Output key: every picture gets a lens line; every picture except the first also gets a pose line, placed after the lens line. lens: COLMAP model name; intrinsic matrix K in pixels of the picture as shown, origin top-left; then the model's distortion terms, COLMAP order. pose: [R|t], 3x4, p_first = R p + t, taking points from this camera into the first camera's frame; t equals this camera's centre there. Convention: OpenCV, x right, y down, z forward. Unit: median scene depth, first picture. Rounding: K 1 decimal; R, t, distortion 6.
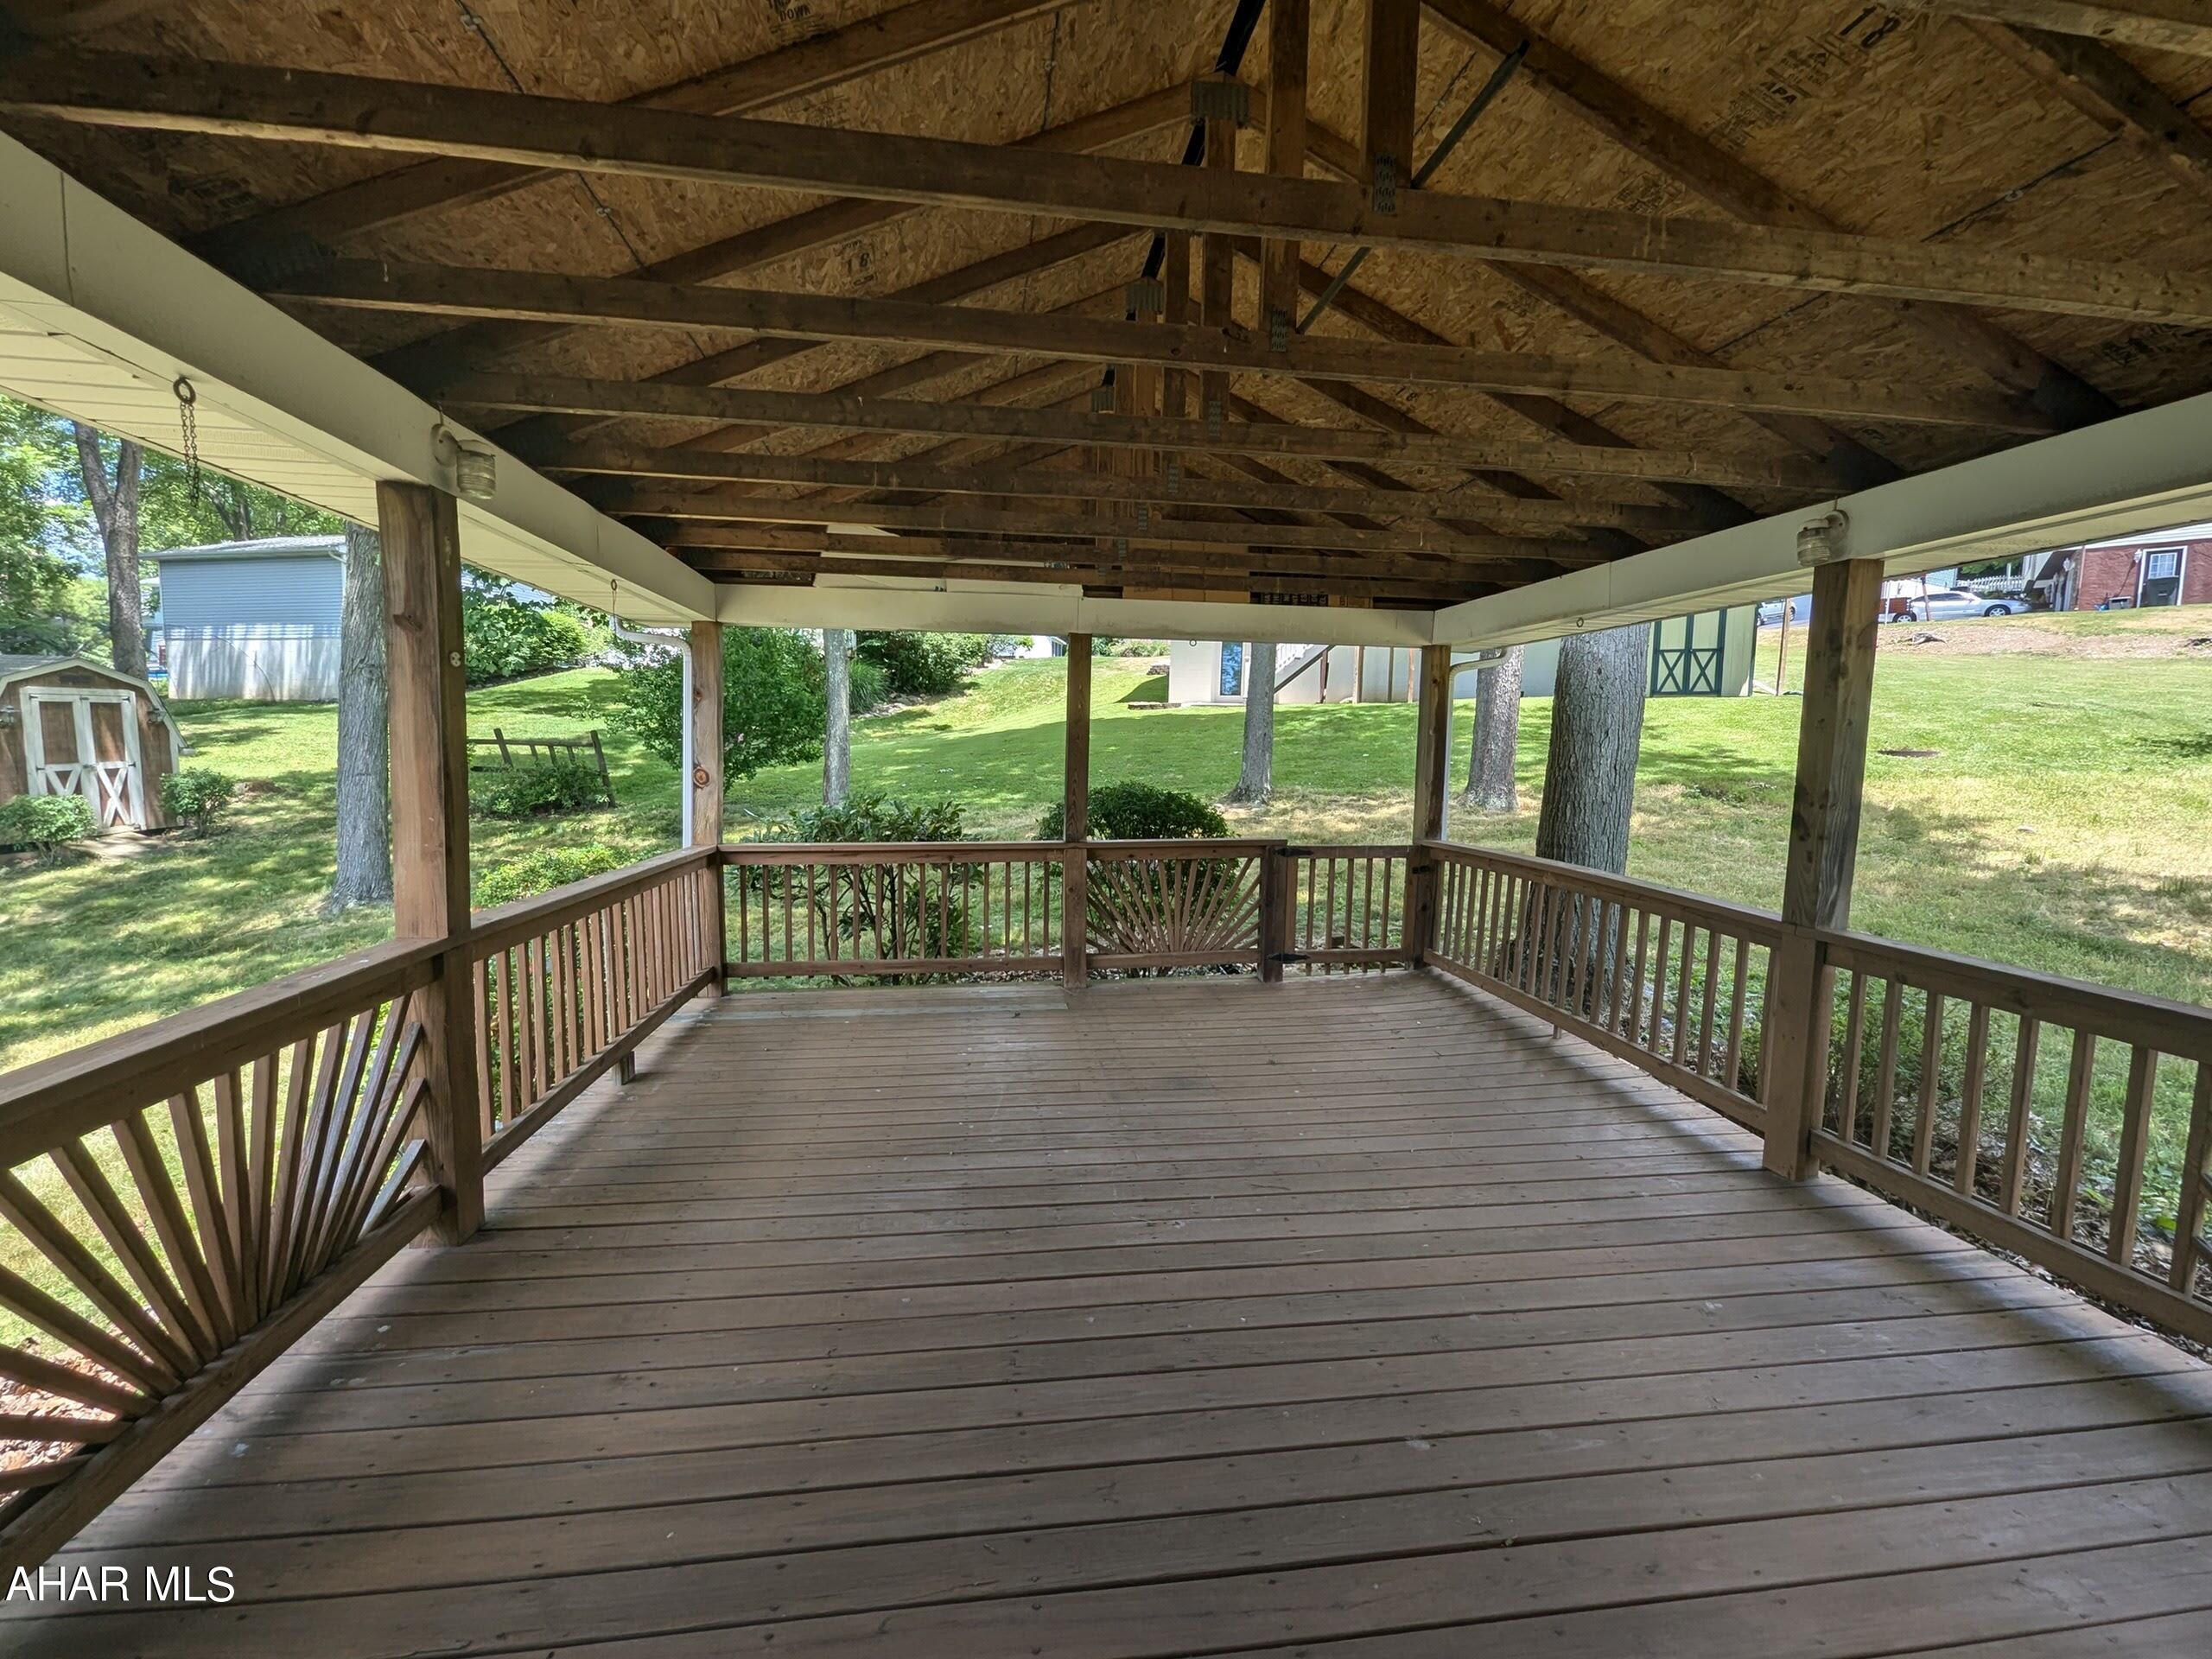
lens RADIAL K [[908.1, 0, 1103.1], [0, 908.1, 833.5], [0, 0, 1]] dist [0.002638, 0.000710]
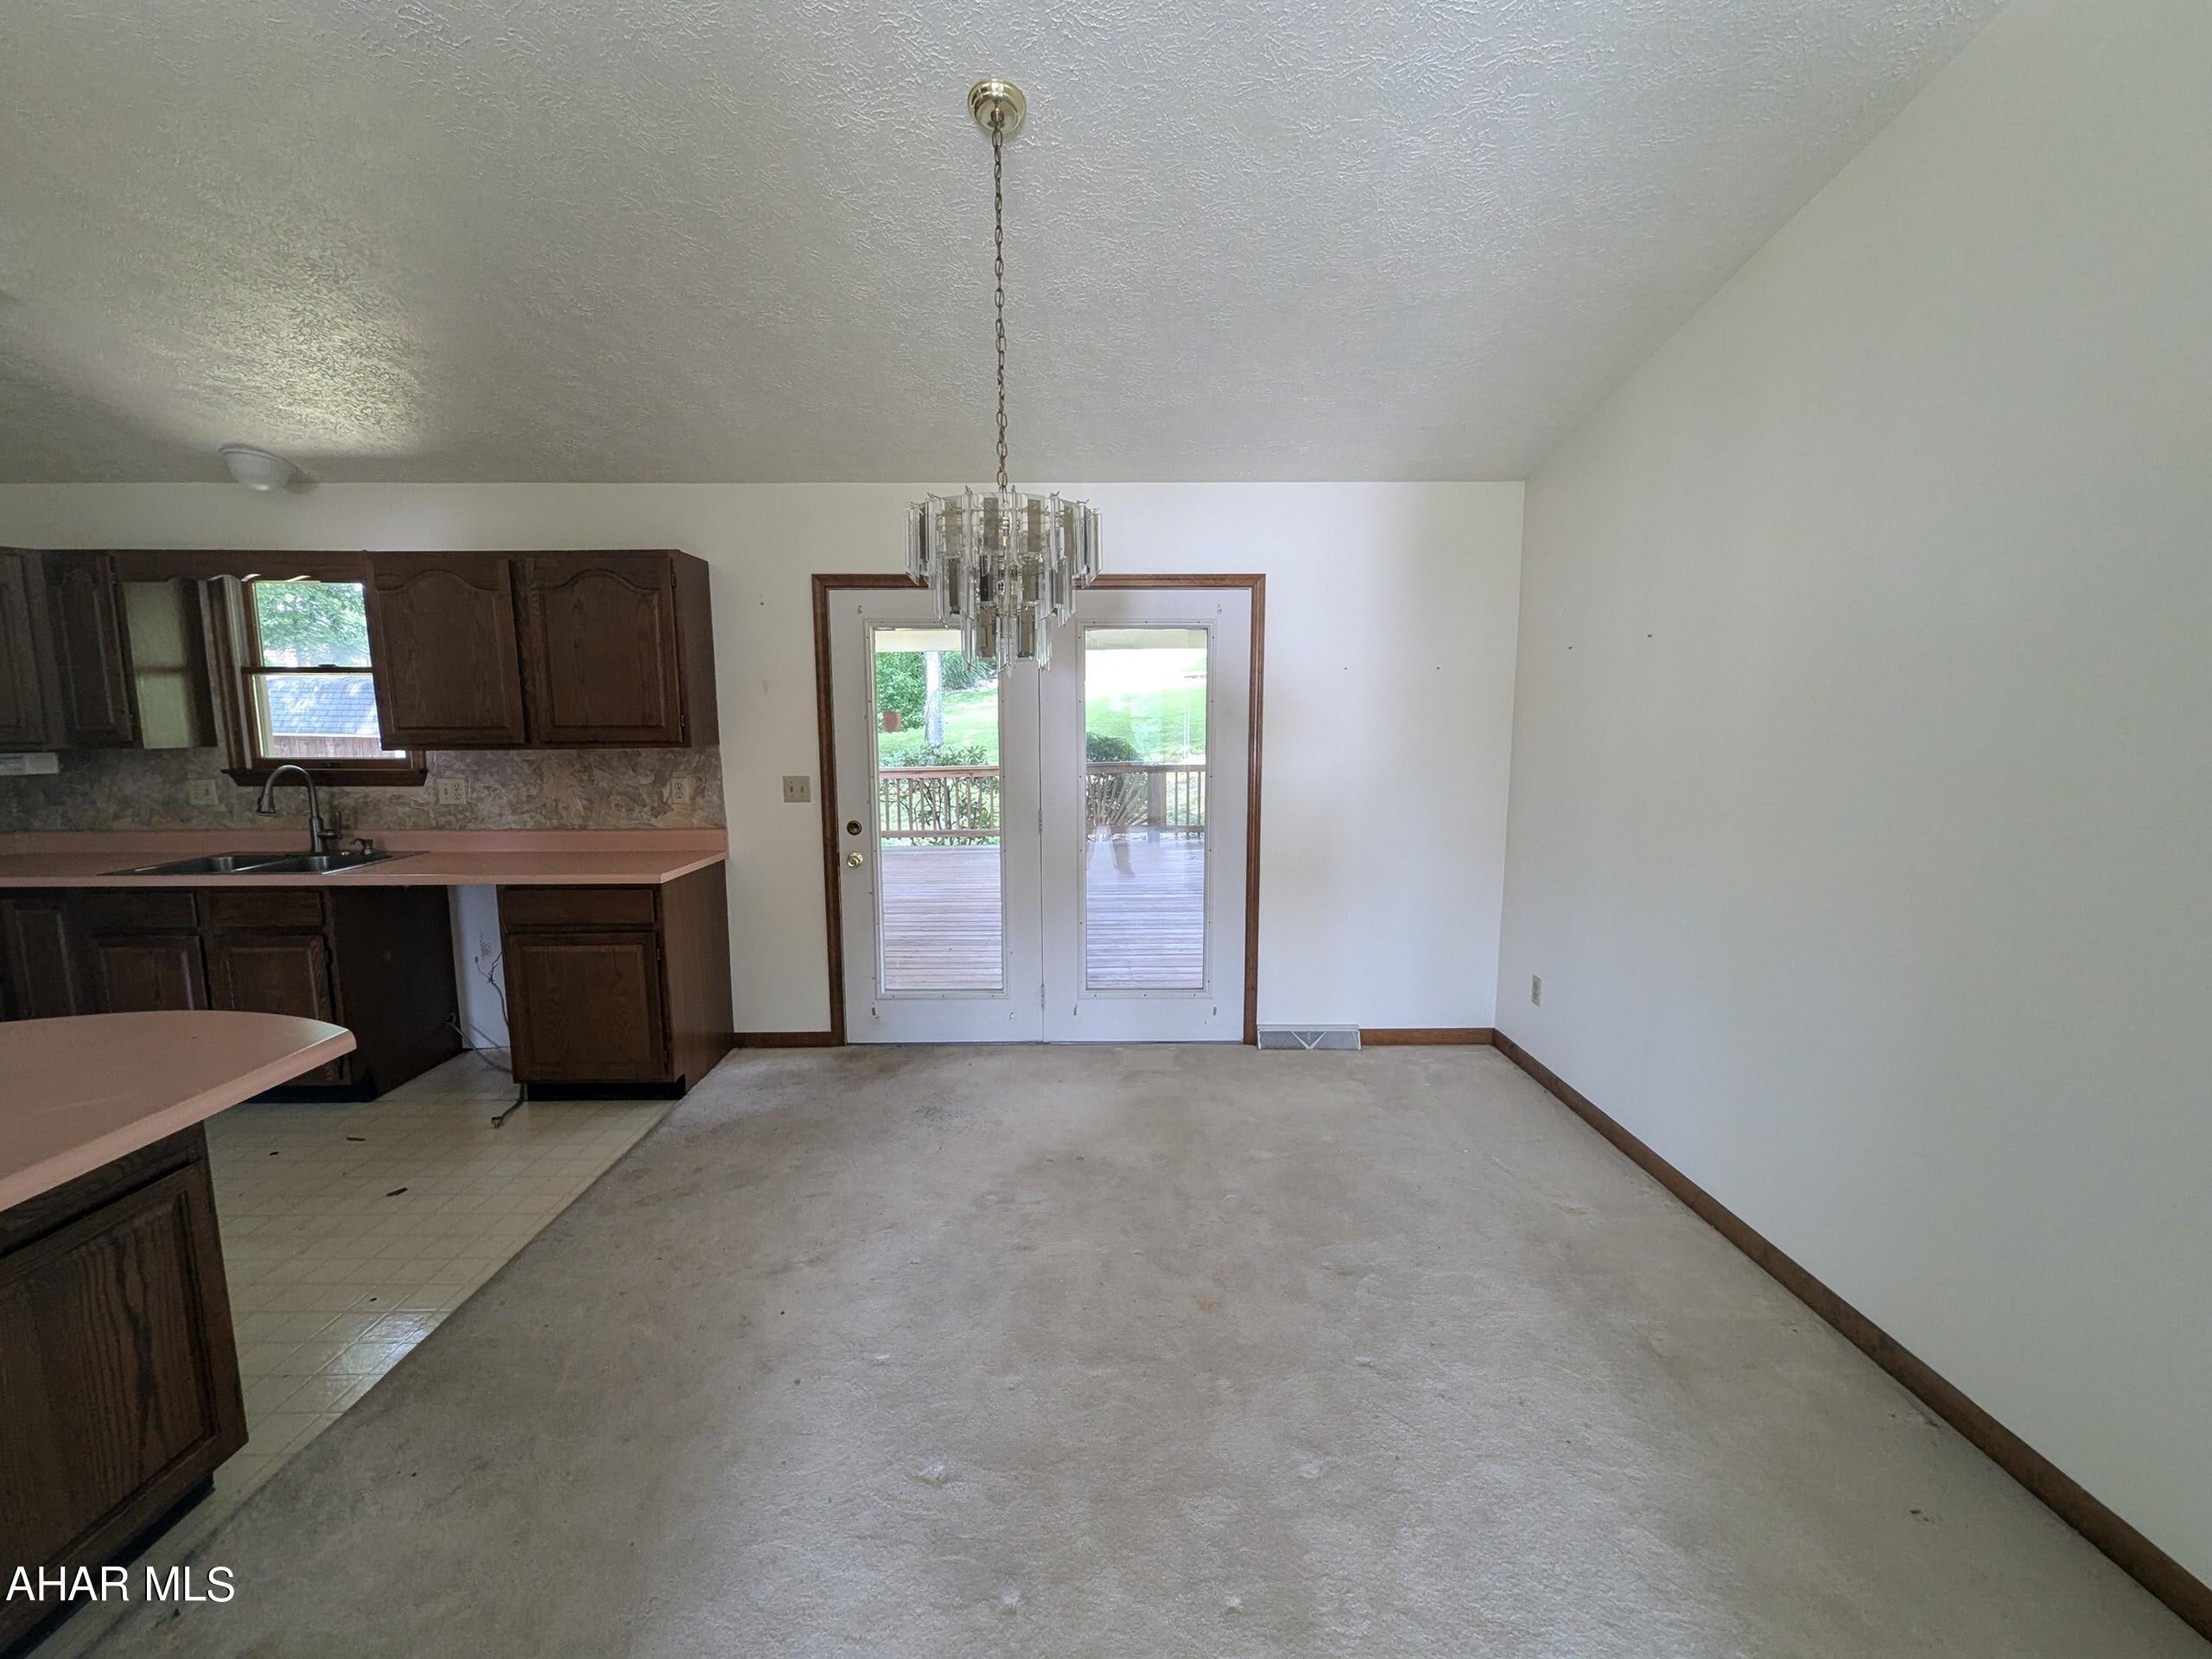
lens RADIAL K [[908.1, 0, 1103.1], [0, 908.1, 833.5], [0, 0, 1]] dist [0.002638, 0.000710]
pose [[0.991070, -0.009465, -0.133005, 0.280629], [0.014283, 0.999274, 0.035323, 0.070809], [0.132574, -0.036907, 0.990486, -0.661189]]
